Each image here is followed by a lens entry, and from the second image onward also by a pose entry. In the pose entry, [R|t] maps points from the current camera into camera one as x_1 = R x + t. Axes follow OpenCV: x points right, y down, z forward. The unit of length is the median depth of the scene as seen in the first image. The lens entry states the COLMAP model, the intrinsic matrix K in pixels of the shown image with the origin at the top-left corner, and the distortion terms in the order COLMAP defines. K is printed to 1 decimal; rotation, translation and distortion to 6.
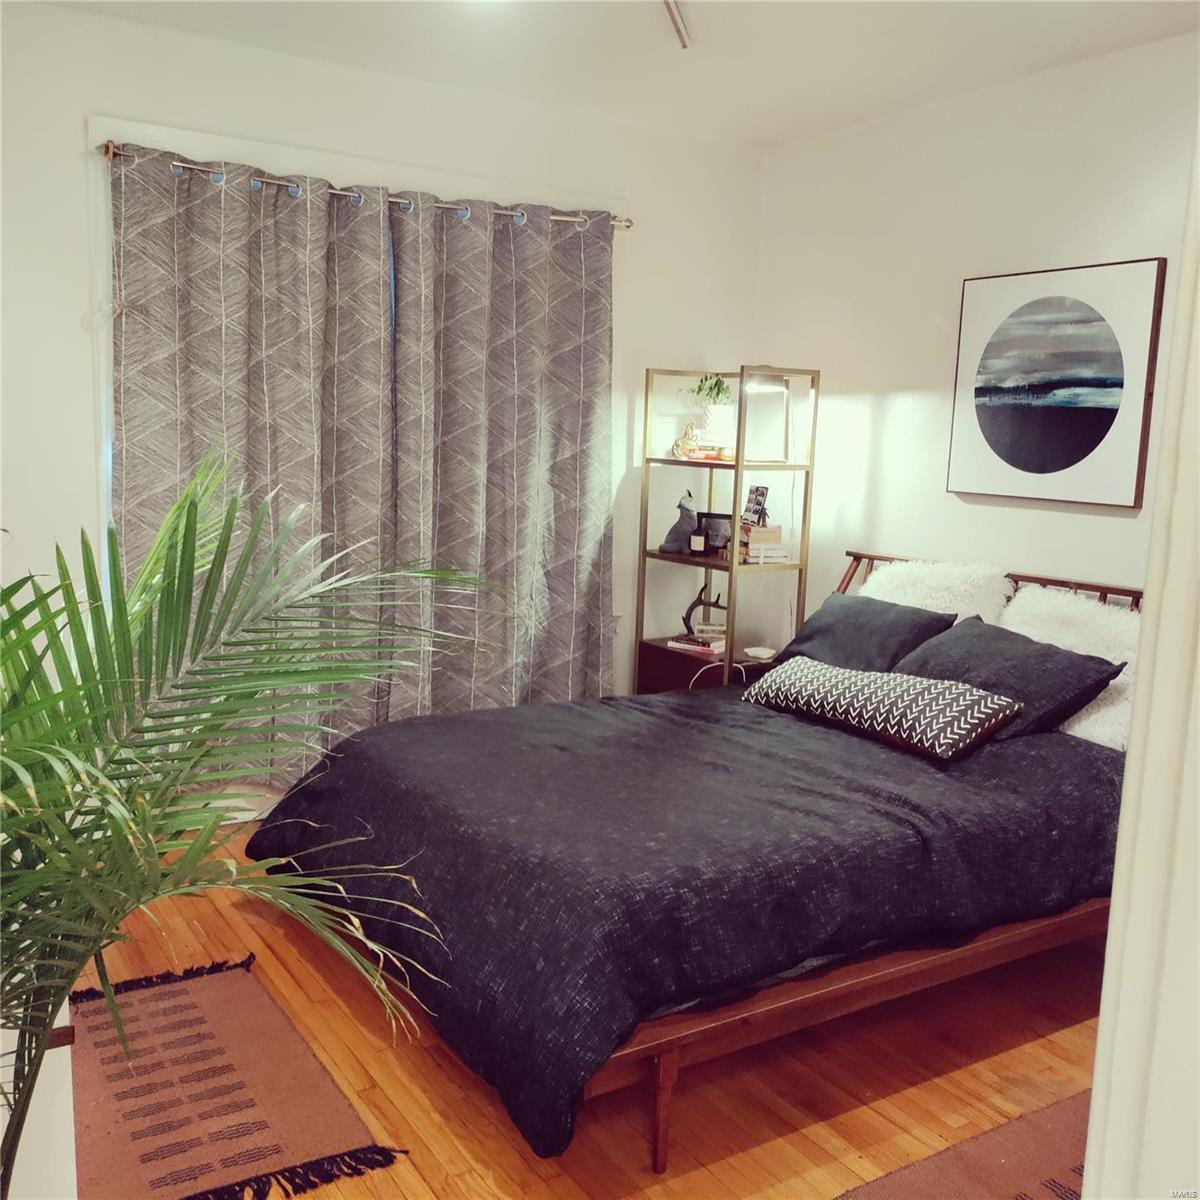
lens RADIAL K [[1112.3, 0, 600.0], [0, 1112.3, 600.0], [0, 0, 1]] dist [0.101910, -0.182874]
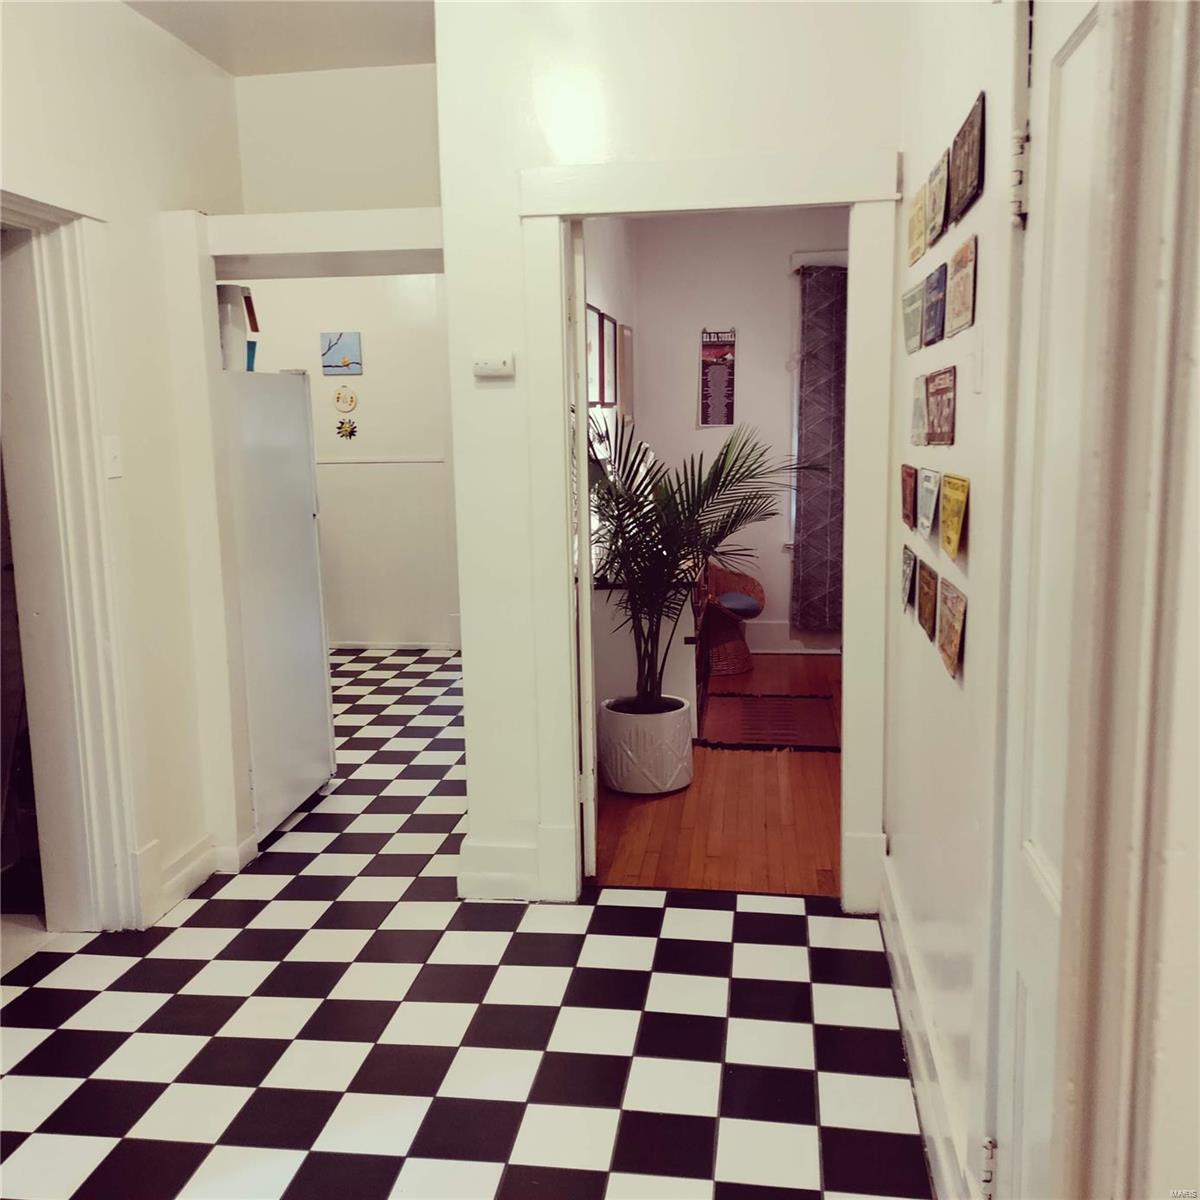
lens RADIAL K [[1167.6, 0, 600.0], [0, 1167.6, 600.0], [0, 0, 1]] dist [0.116478, -0.220109]
pose [[0.759174, 0.052726, -0.648749, 0.589092], [-0.046107, 0.998566, 0.027201, 0.099647], [0.649253, 0.009262, 0.760516, -0.669043]]
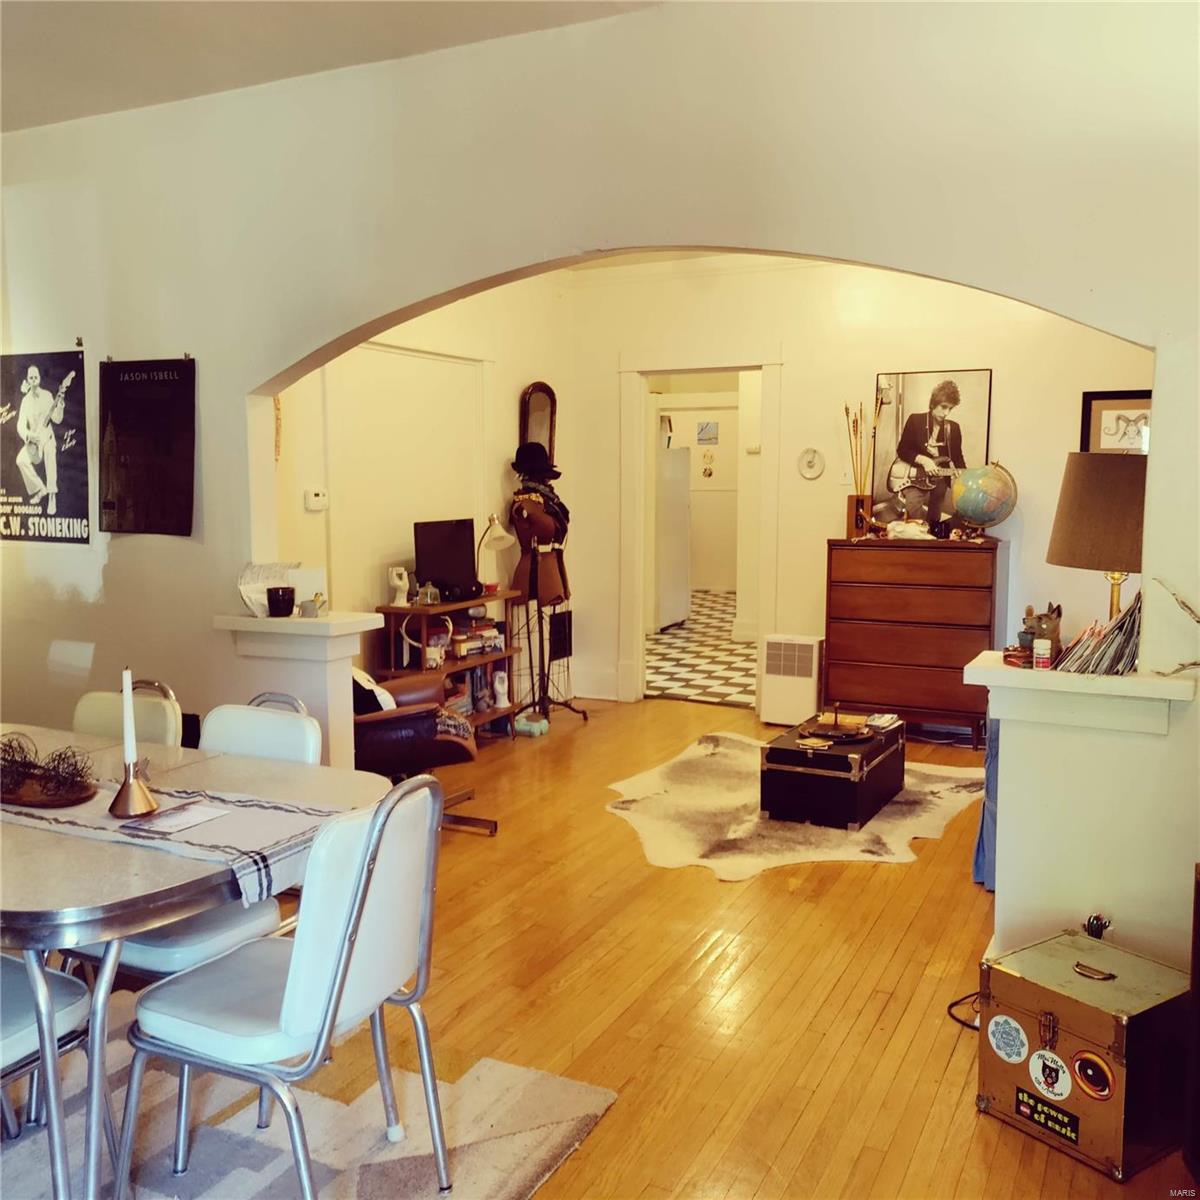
lens RADIAL K [[1171.5, 0, 600.0], [0, 1171.5, 600.0], [0, 0, 1]] dist [0.102771, -0.200232]
pose [[0.522151, 0.059703, -0.850761, 2.334032], [-0.100784, 0.994876, 0.007961, 0.342795], [0.846877, 0.081586, 0.525493, -1.908990]]
